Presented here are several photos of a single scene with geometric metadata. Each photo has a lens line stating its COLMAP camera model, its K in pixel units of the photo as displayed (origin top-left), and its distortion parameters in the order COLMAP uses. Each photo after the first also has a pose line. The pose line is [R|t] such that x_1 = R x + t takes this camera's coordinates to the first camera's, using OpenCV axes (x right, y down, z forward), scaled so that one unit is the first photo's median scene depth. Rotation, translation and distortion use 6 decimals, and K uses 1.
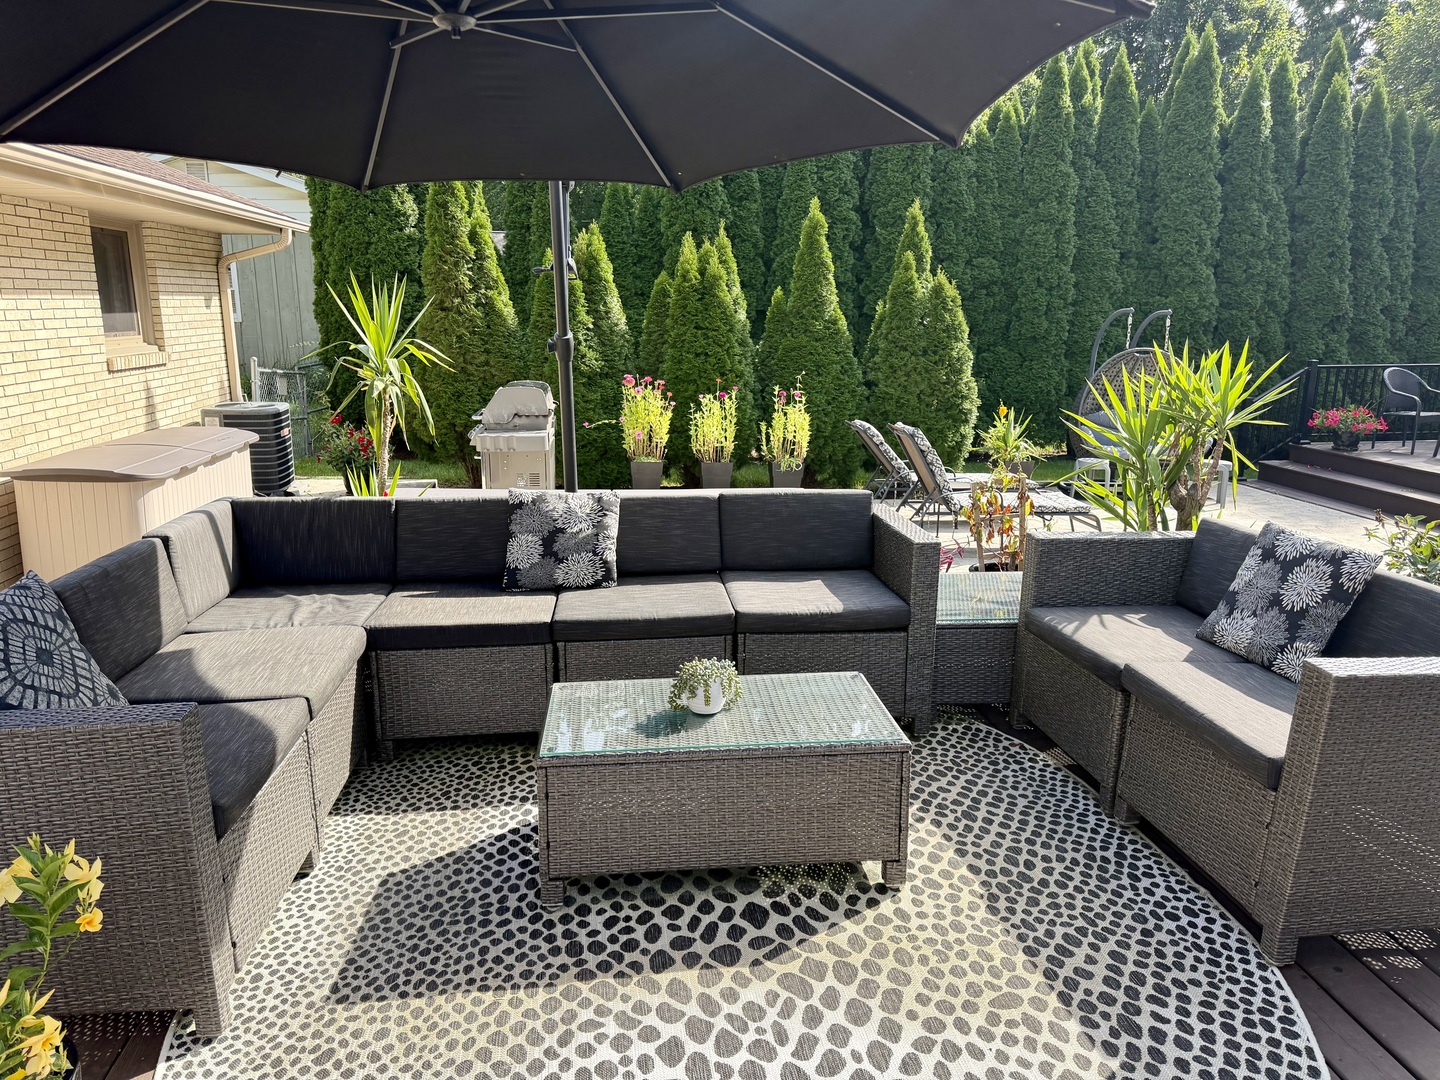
lens RADIAL K [[1003.3, 0, 727.2], [0, 1003.3, 541.1], [0, 0, 1]] dist [0.116988, -0.158908]
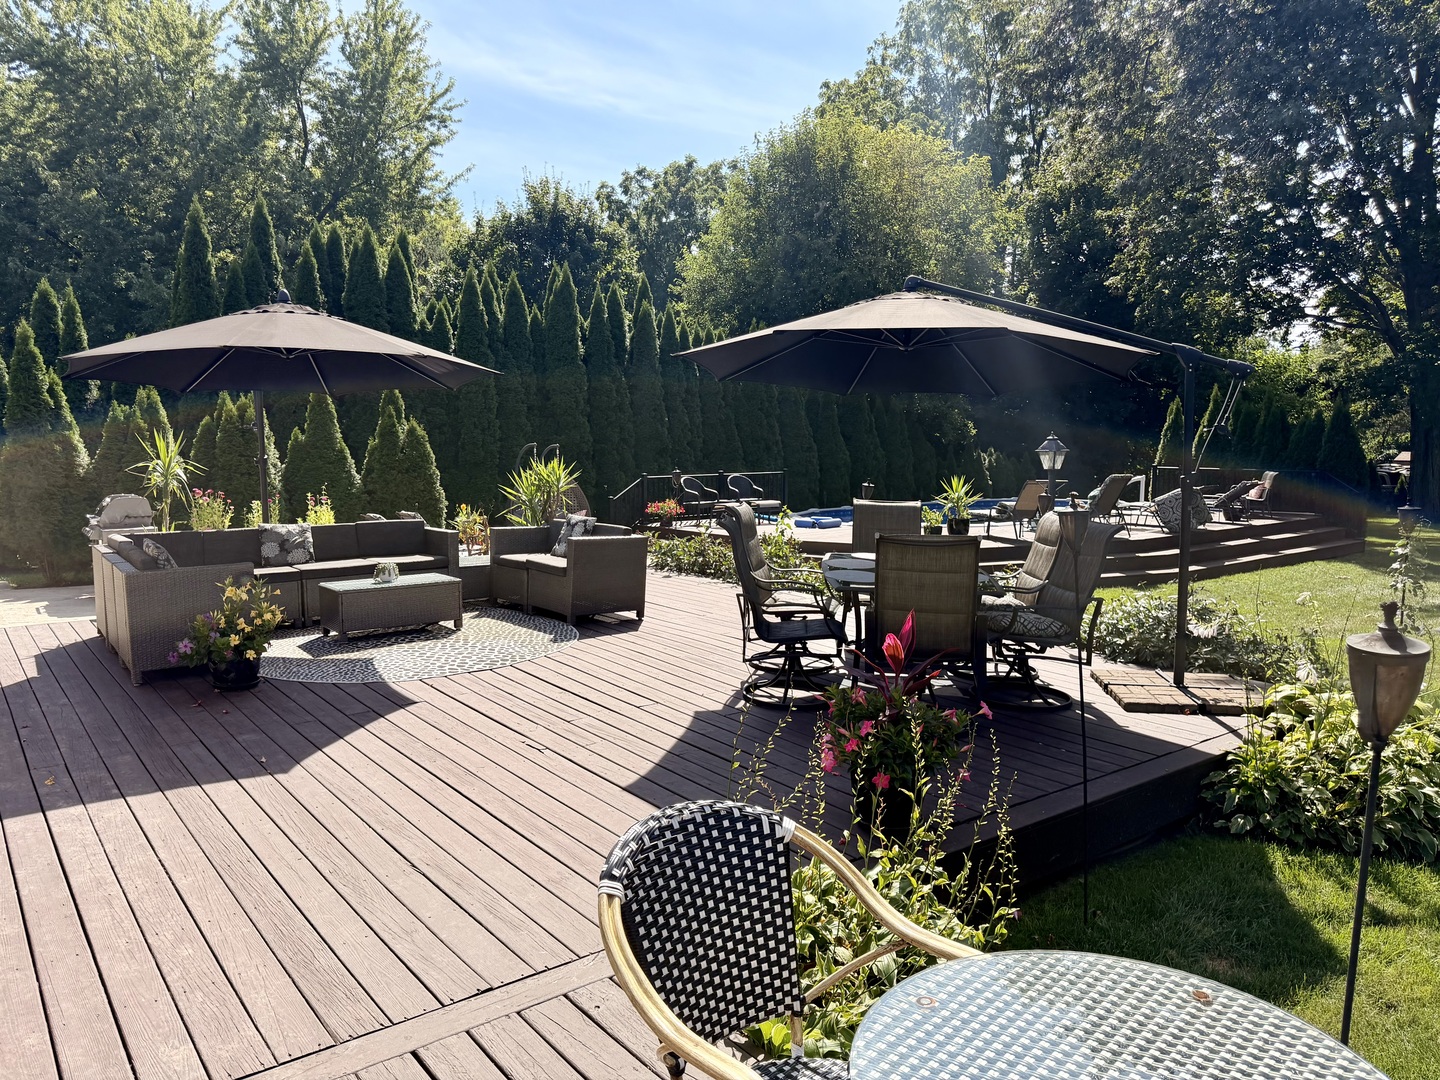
lens RADIAL K [[1003.3, 0, 727.2], [0, 1003.3, 541.1], [0, 0, 1]] dist [0.116988, -0.158908]
pose [[0.858733, -0.055735, 0.509383, -0.168855], [0.119412, 0.988465, -0.093154, 0.113063], [-0.498315, 0.140821, 0.855483, -0.508866]]
